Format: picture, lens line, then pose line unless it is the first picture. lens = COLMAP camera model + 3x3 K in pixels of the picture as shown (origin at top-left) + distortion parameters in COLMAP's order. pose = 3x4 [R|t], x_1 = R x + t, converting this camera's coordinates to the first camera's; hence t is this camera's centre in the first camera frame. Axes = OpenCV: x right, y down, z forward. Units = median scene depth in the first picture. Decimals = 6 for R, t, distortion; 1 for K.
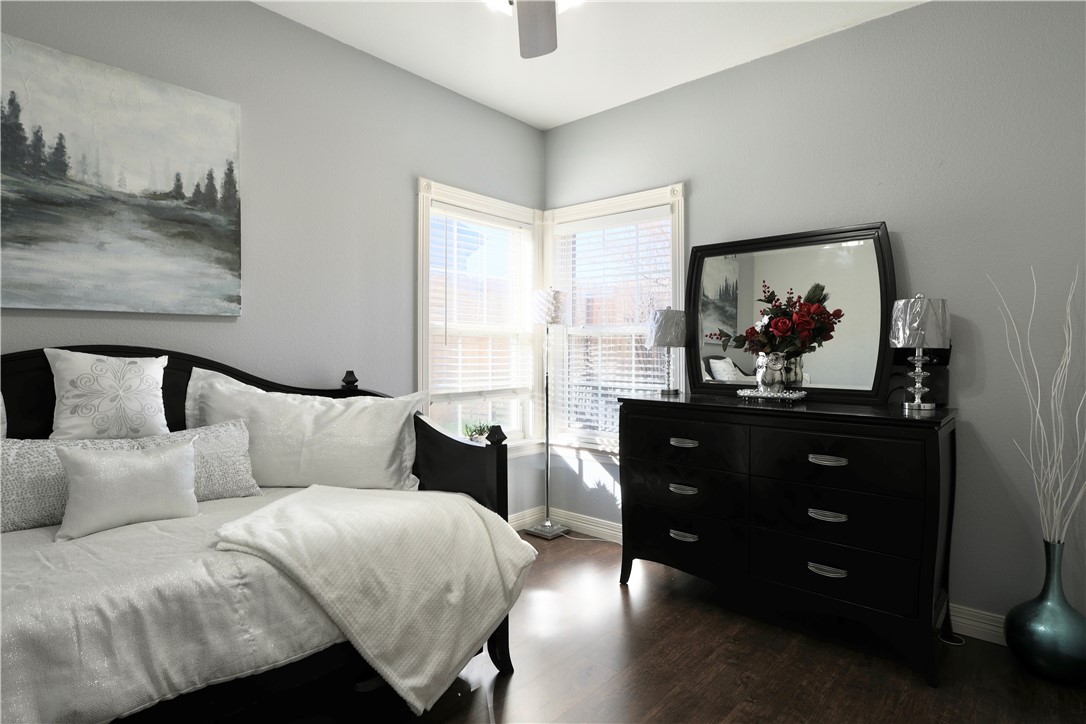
lens RADIAL K [[588.7, 0, 521.8], [0, 588.7, 351.2], [0, 0, 1]] dist [-0.000724, 0.000343]
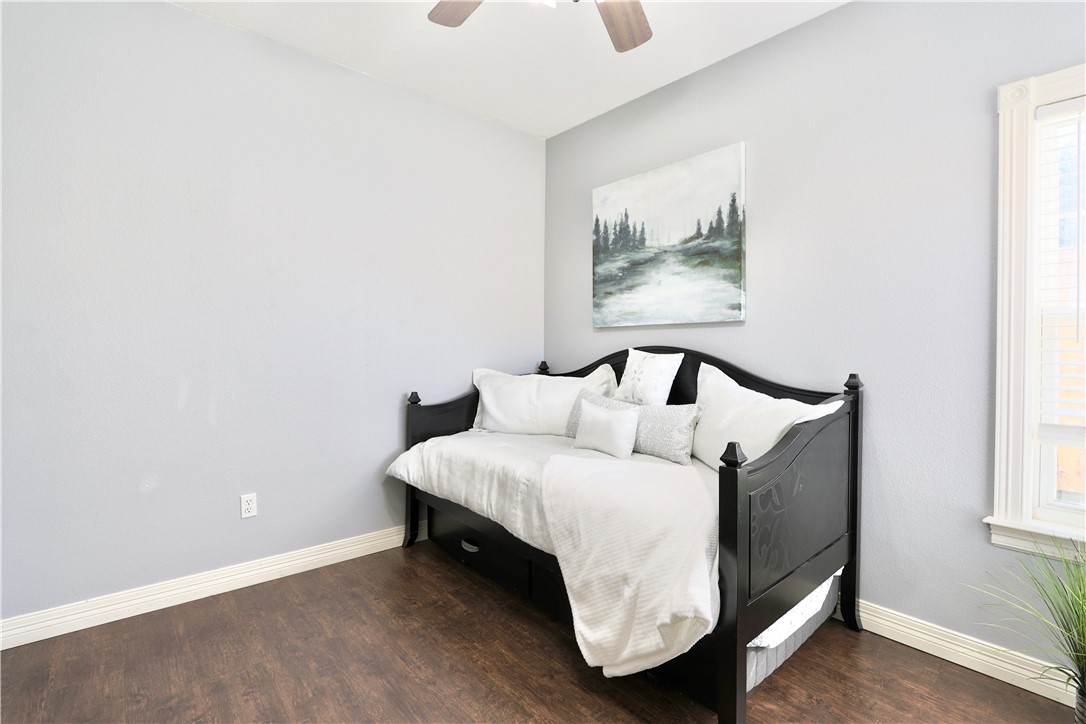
lens RADIAL K [[503.4, 0, 518.1], [0, 503.4, 348.1], [0, 0, 1]] dist [-0.013623, 0.003003]
pose [[-0.148185, -0.007118, -0.988934, 0.622359], [-0.012327, 0.999910, -0.005350, 0.006587], [0.988883, 0.011398, -0.148259, 0.763025]]
